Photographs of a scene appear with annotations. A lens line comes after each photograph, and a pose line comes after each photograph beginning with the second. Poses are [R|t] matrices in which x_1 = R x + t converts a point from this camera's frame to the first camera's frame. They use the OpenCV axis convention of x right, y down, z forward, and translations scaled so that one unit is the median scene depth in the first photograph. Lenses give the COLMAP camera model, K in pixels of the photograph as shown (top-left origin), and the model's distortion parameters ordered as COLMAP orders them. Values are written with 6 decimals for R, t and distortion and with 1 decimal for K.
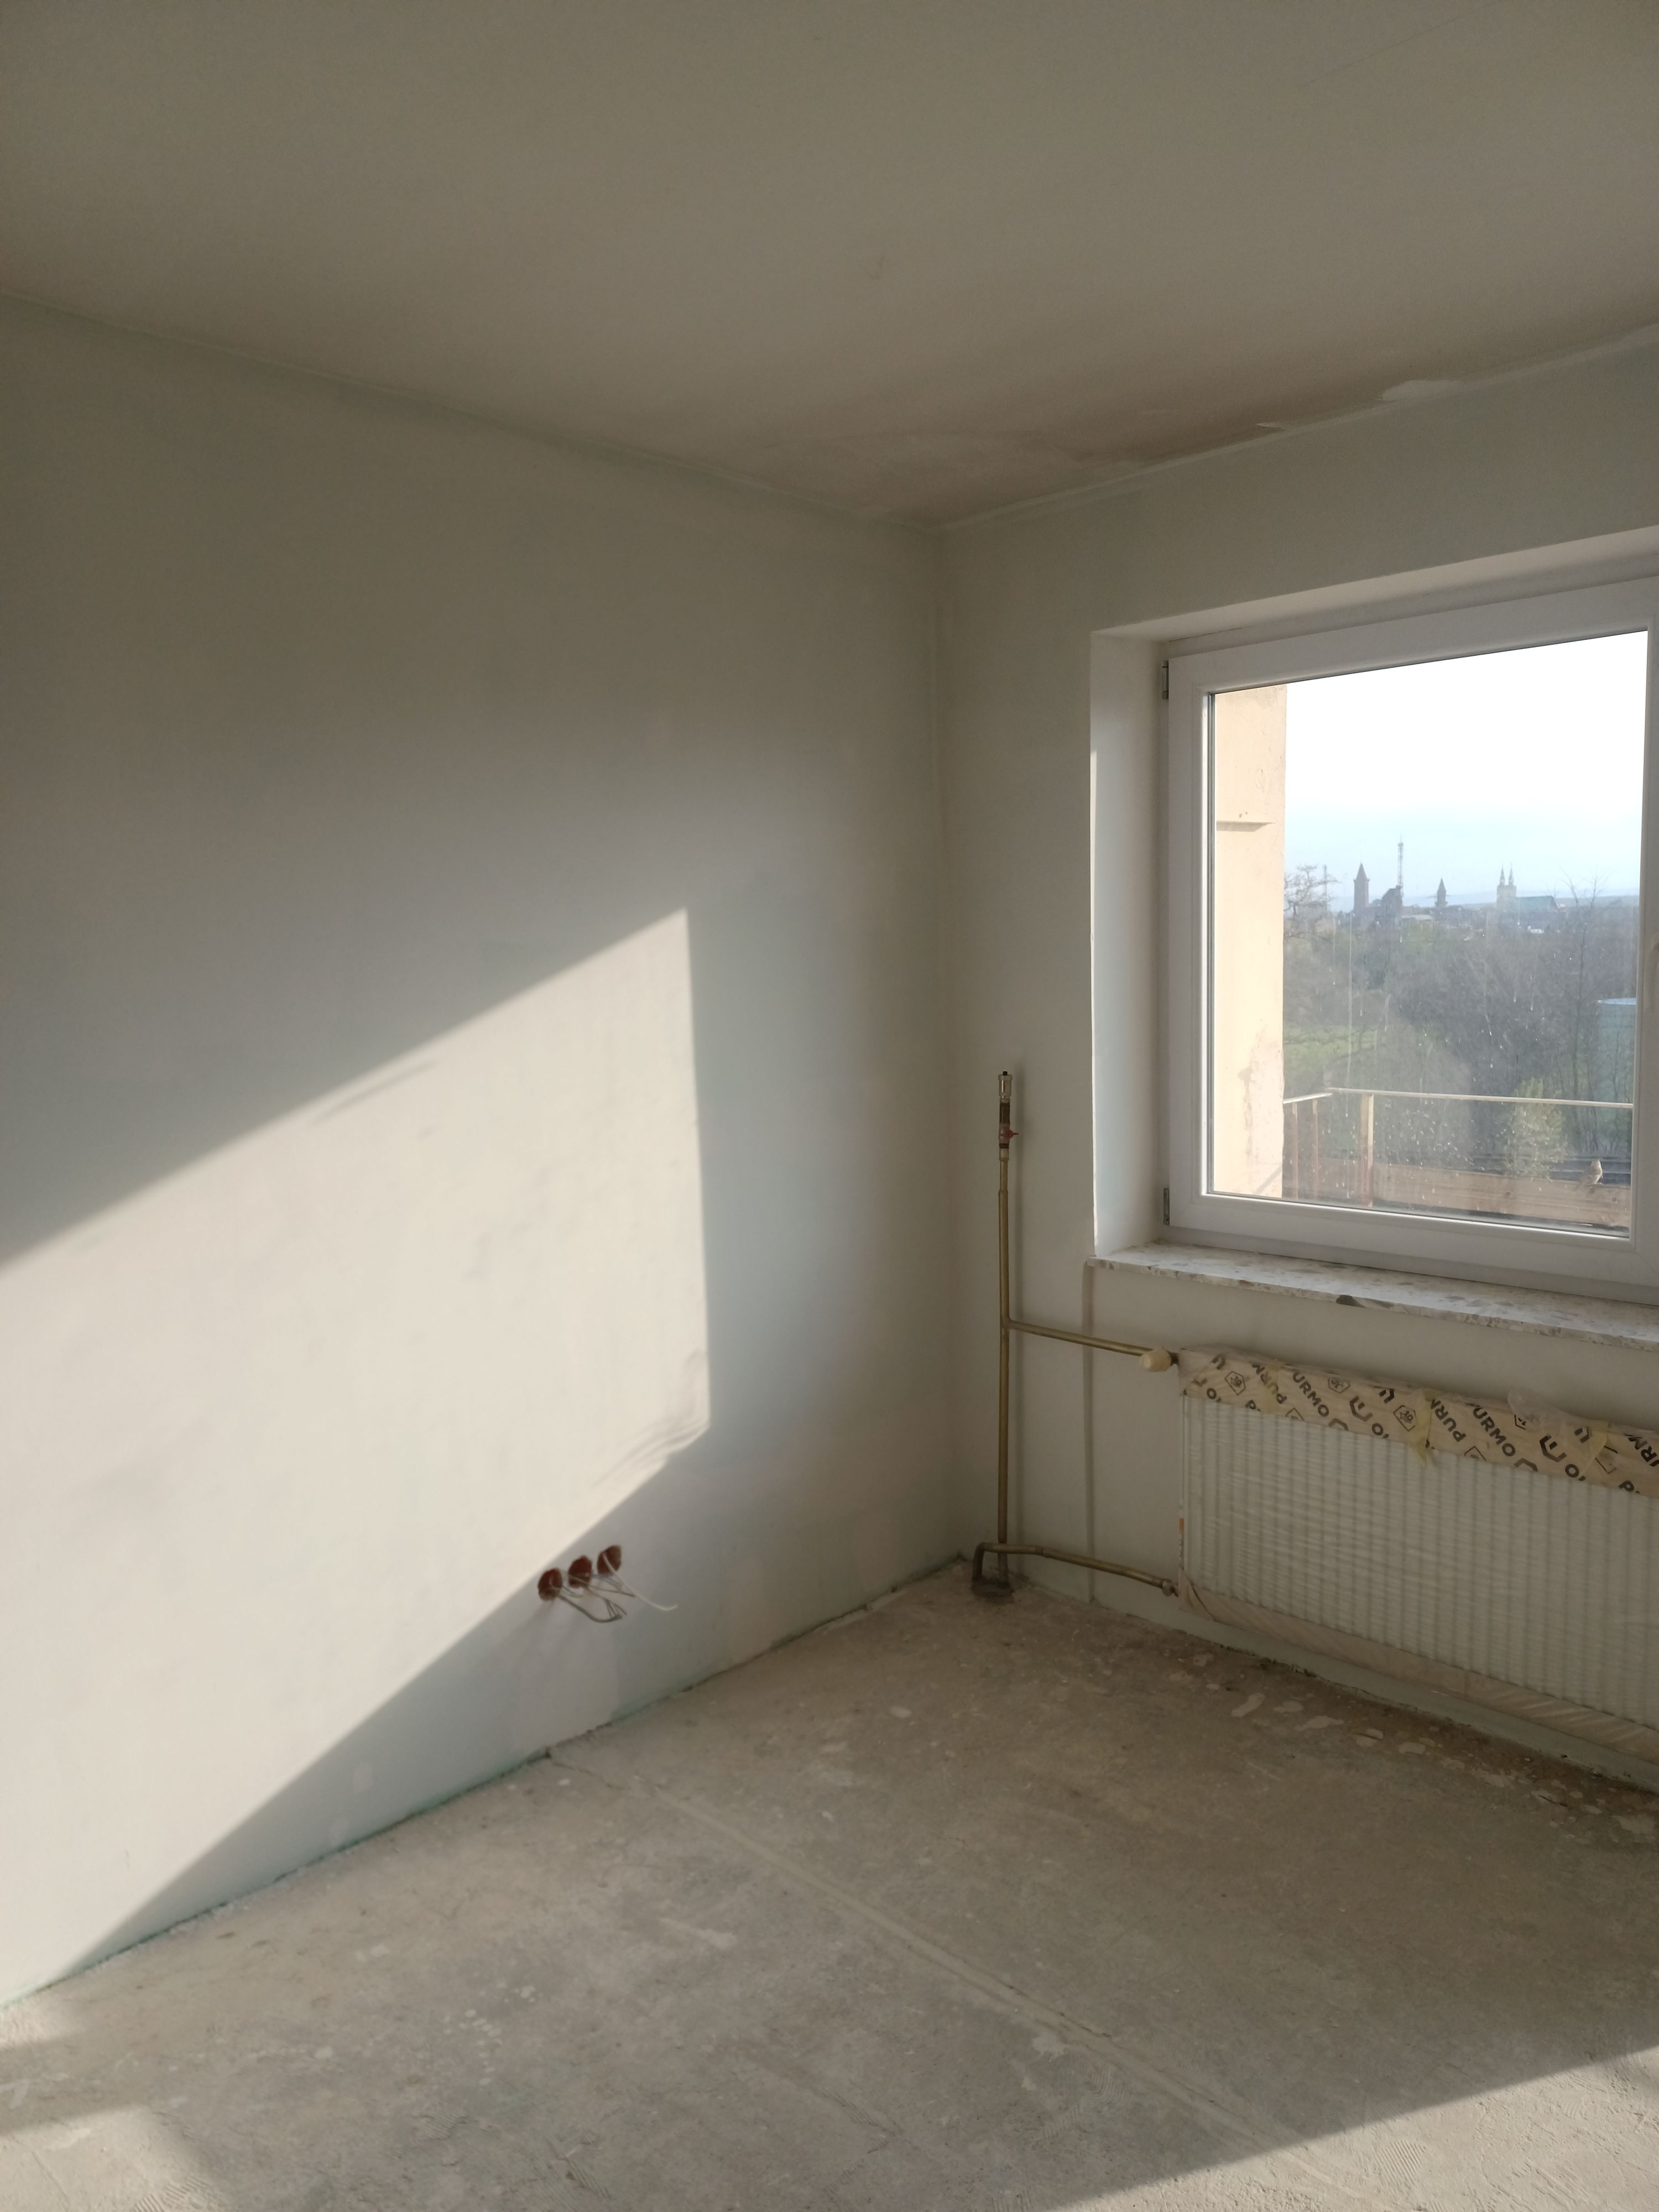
lens RADIAL K [[1600.8, 0, 819.8], [0, 1600.8, 1102.4], [0, 0, 1]] dist [0.069745, -0.071492]
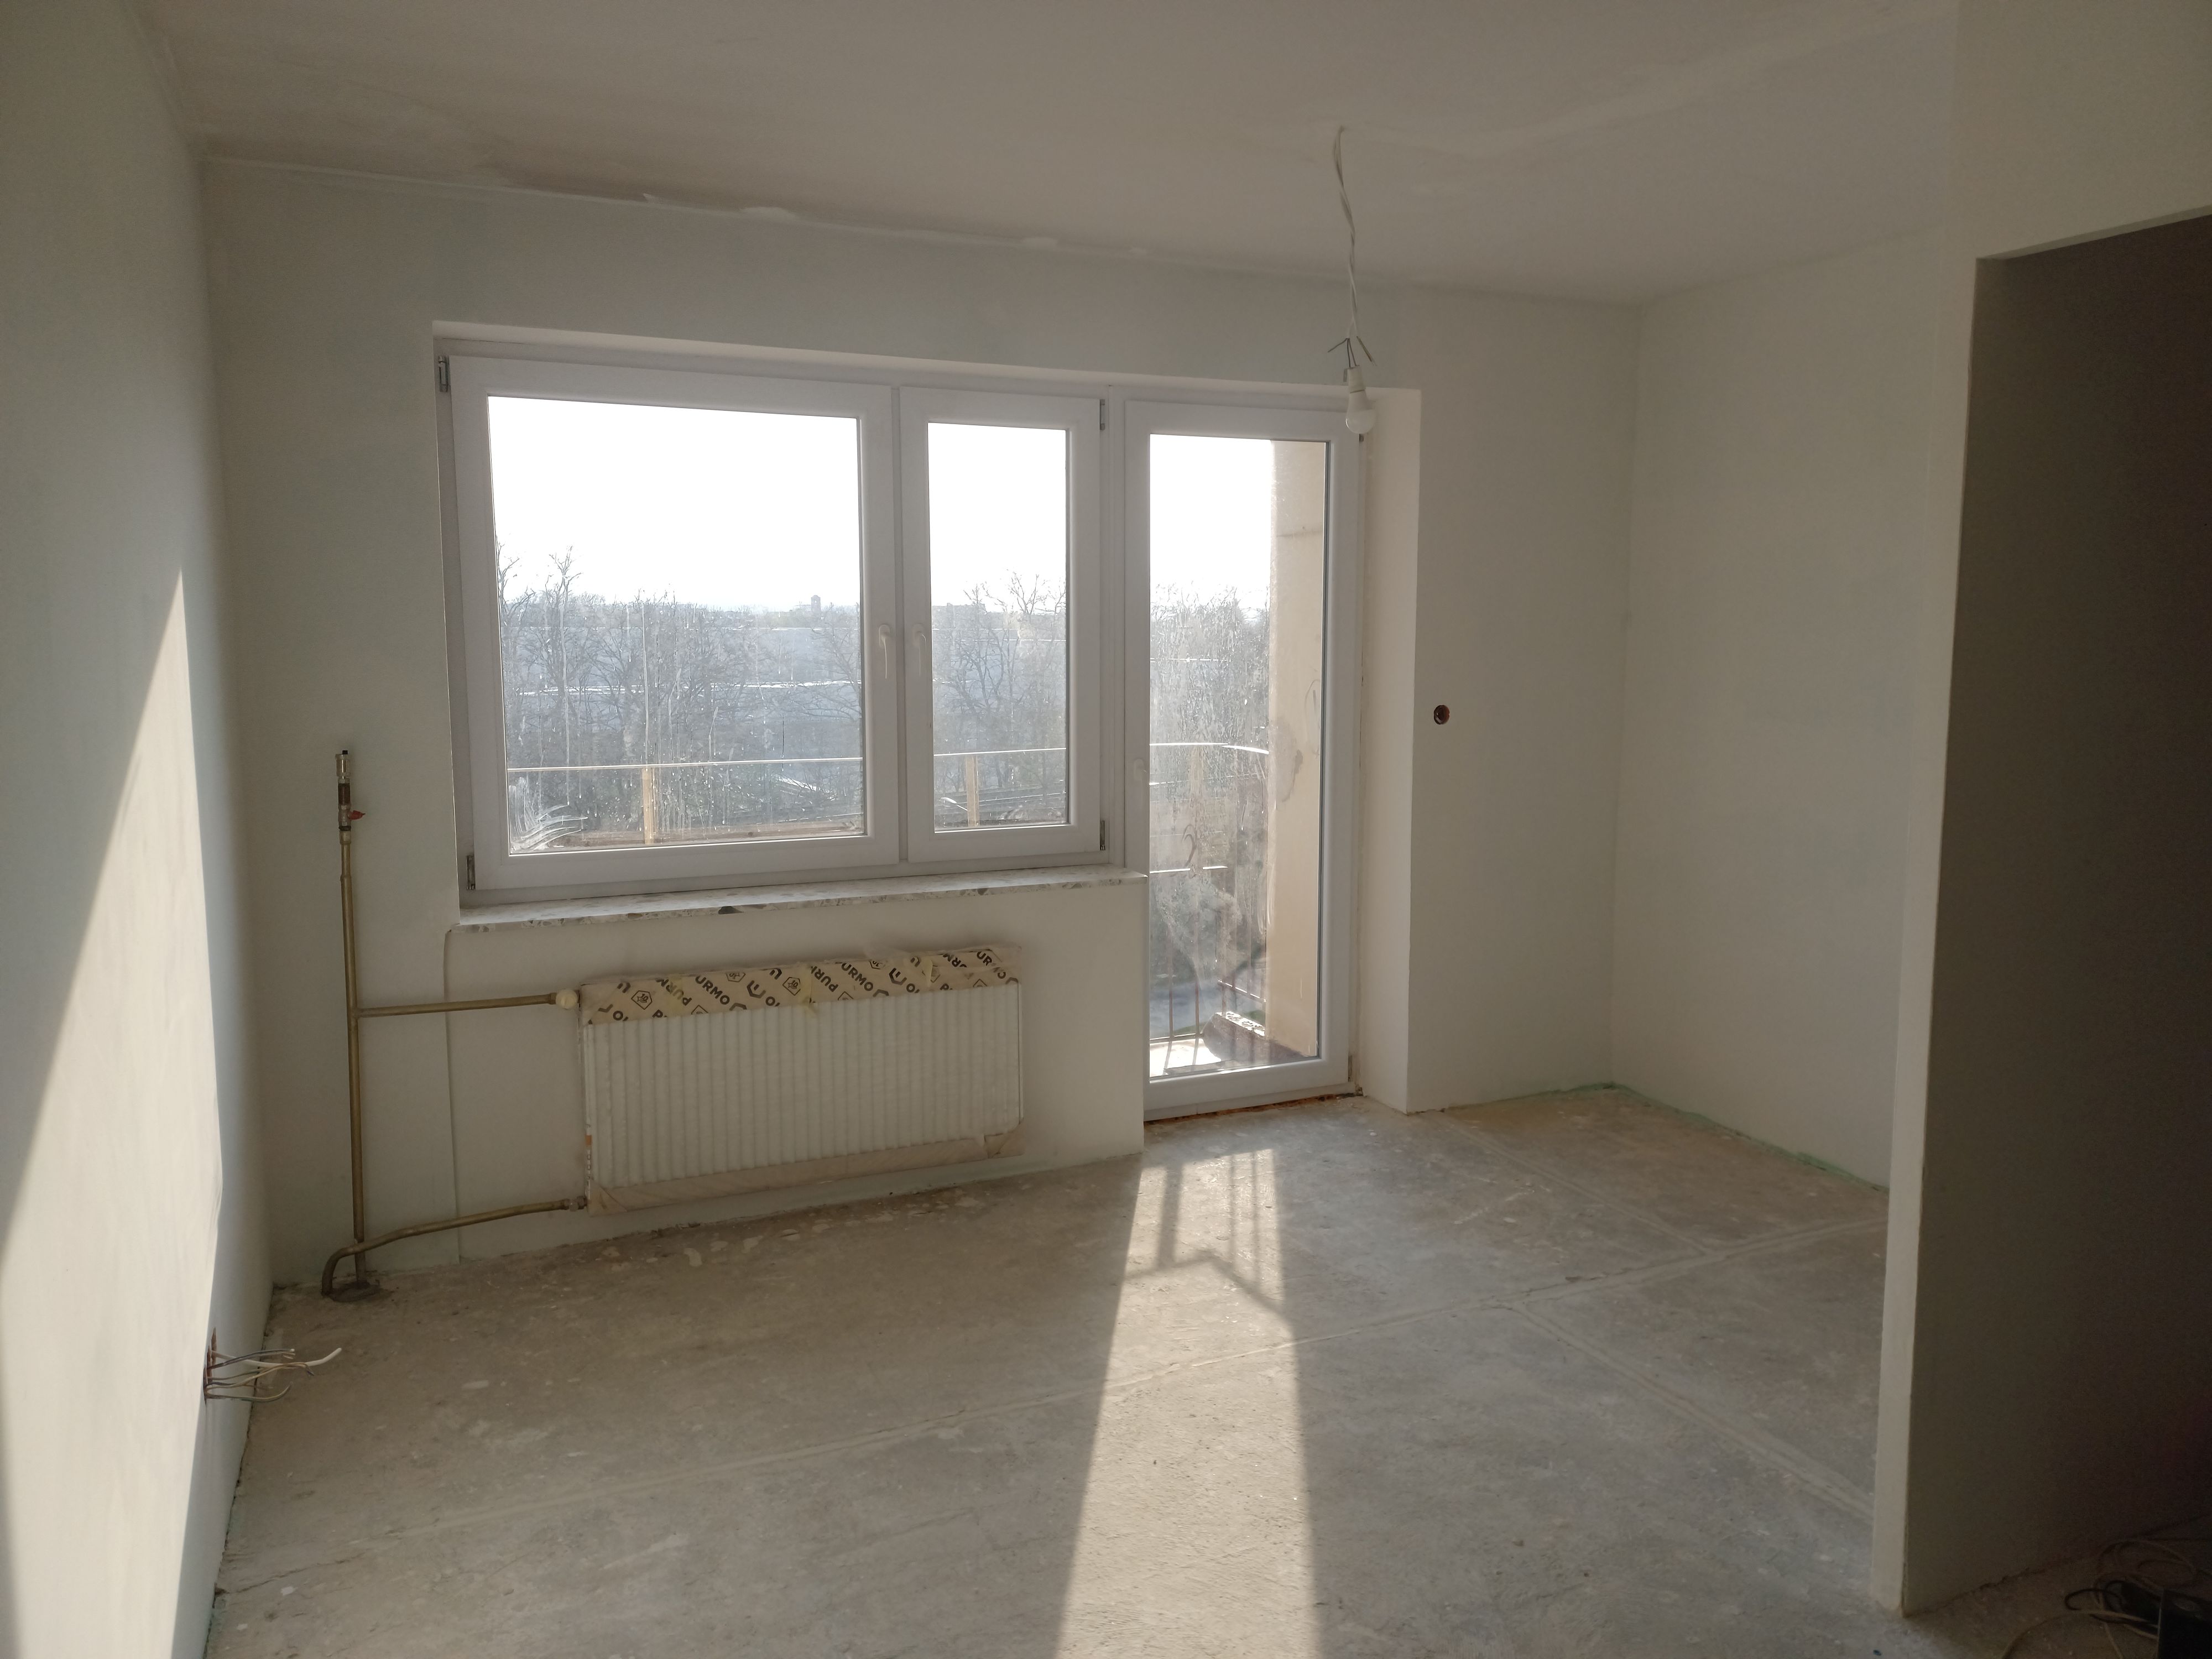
lens RADIAL K [[1572.5, 0, 1147.6], [0, 1572.5, 798.5], [0, 0, 1]] dist [0.076862, -0.098463]
pose [[0.358844, -0.072152, 0.930605, -0.664106], [0.084773, 0.995407, 0.044487, 0.008186], [-0.929540, 0.062927, 0.363312, 0.225366]]
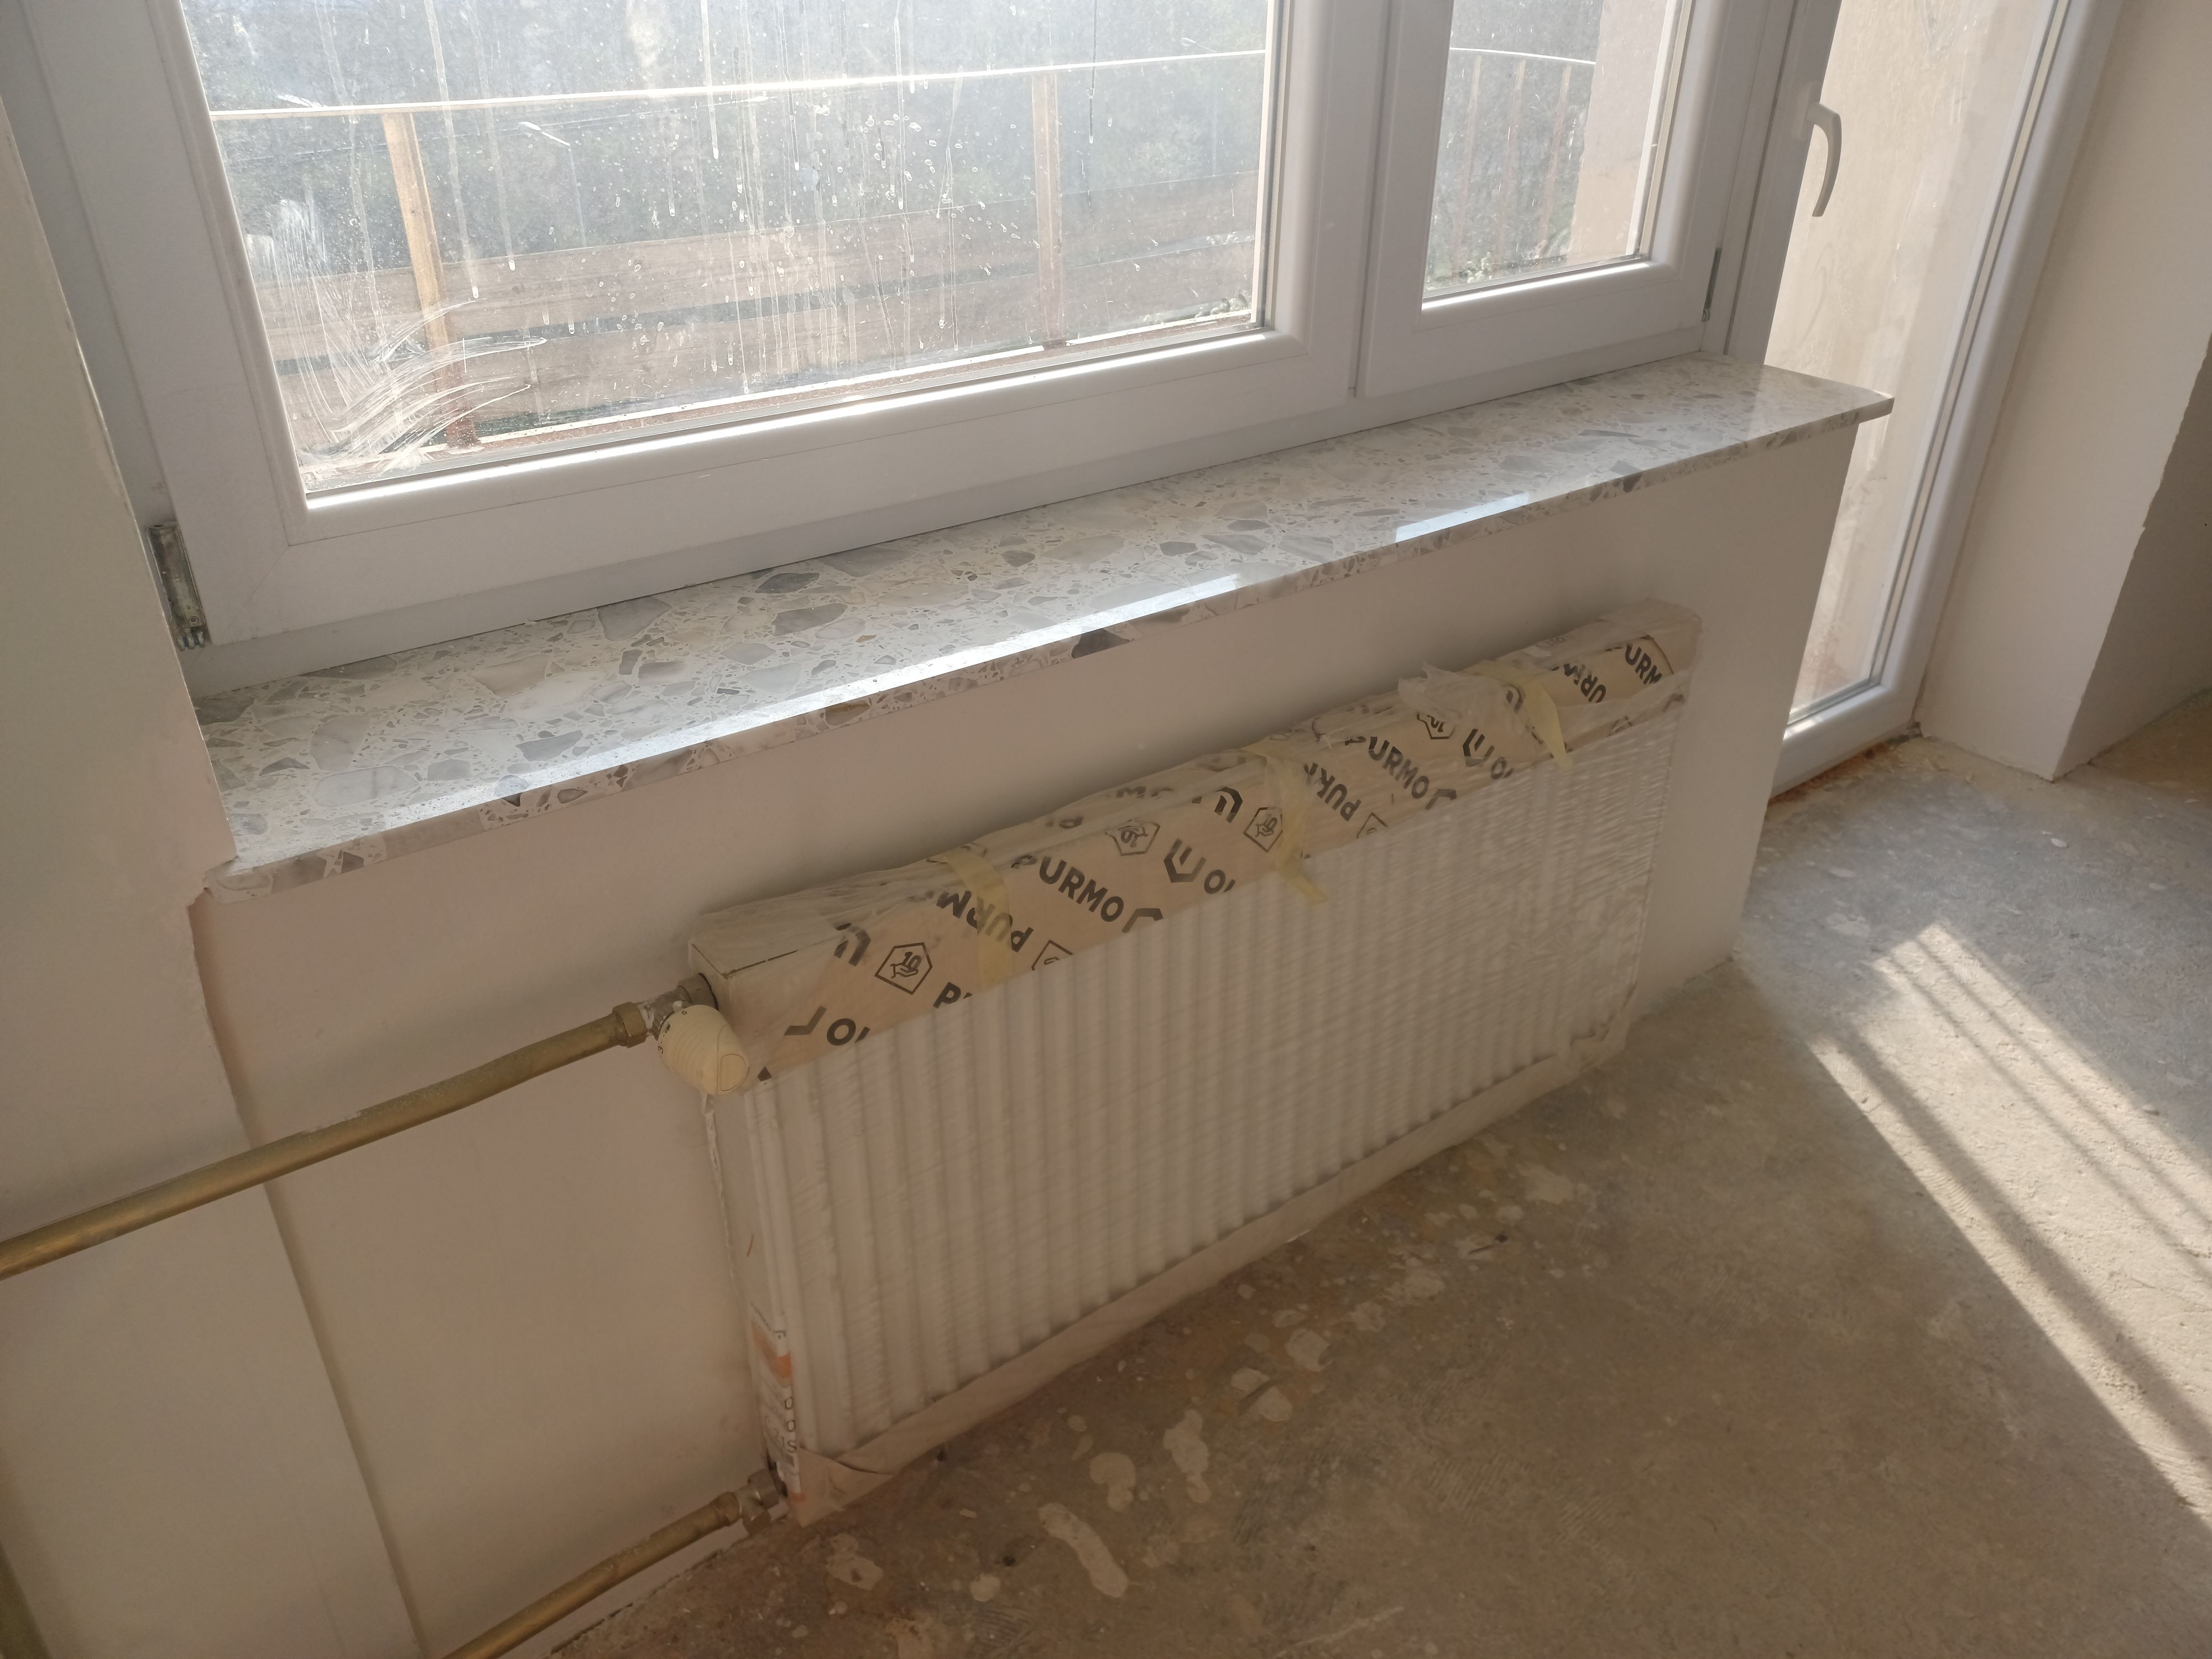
lens RADIAL K [[1600.8, 0, 1138.4], [0, 1600.8, 779.1], [0, 0, 1]] dist [0.069745, -0.071492]
pose [[0.133764, -0.450108, 0.882898, -0.037031], [0.083412, 0.892857, 0.442548, -0.021112], [-0.987497, 0.014447, 0.156977, 0.876763]]
